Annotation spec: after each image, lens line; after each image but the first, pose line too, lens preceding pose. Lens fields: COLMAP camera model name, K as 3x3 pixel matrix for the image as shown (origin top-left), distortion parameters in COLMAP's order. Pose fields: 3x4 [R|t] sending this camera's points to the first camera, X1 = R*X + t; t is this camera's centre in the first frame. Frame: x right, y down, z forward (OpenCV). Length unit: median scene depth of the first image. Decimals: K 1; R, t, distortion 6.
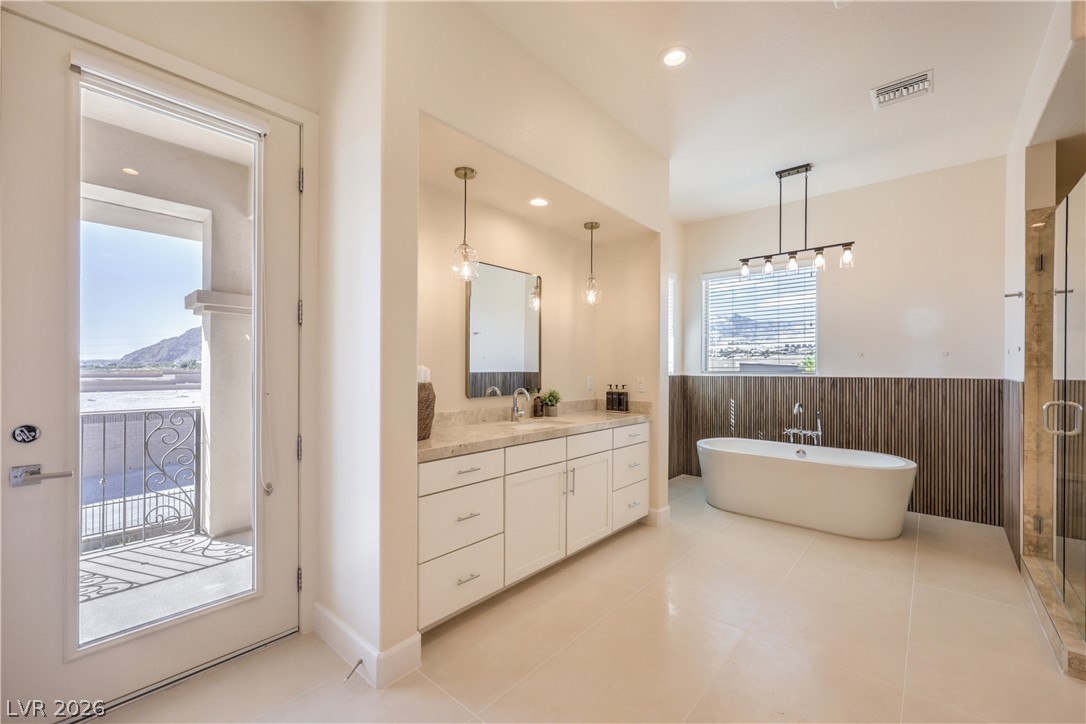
lens RADIAL K [[447.2, 0, 550.9], [0, 447.2, 366.7], [0, 0, 1]] dist [-0.001392, -0.000265]
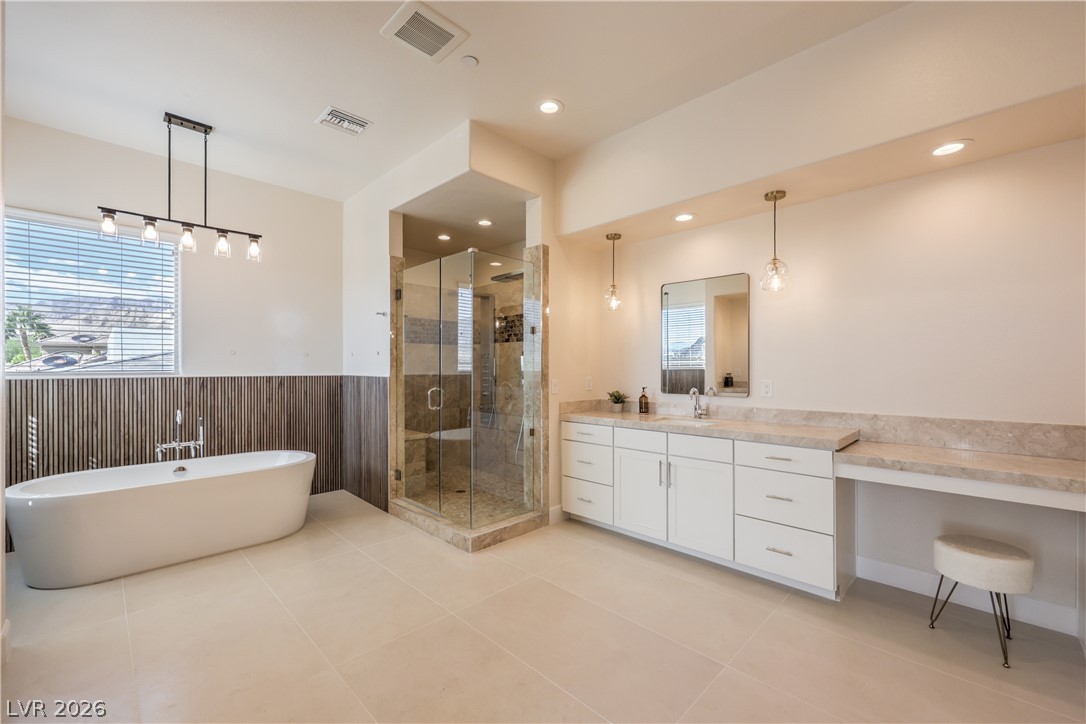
lens RADIAL K [[447.2, 0, 550.7], [0, 447.2, 367.0], [0, 0, 1]] dist [-0.001392, -0.000265]
pose [[0.060863, 0.001157, 0.998145, -0.219185], [-0.002649, 0.999996, -0.000998, 0.002592], [-0.998143, -0.002584, 0.060866, 0.282248]]
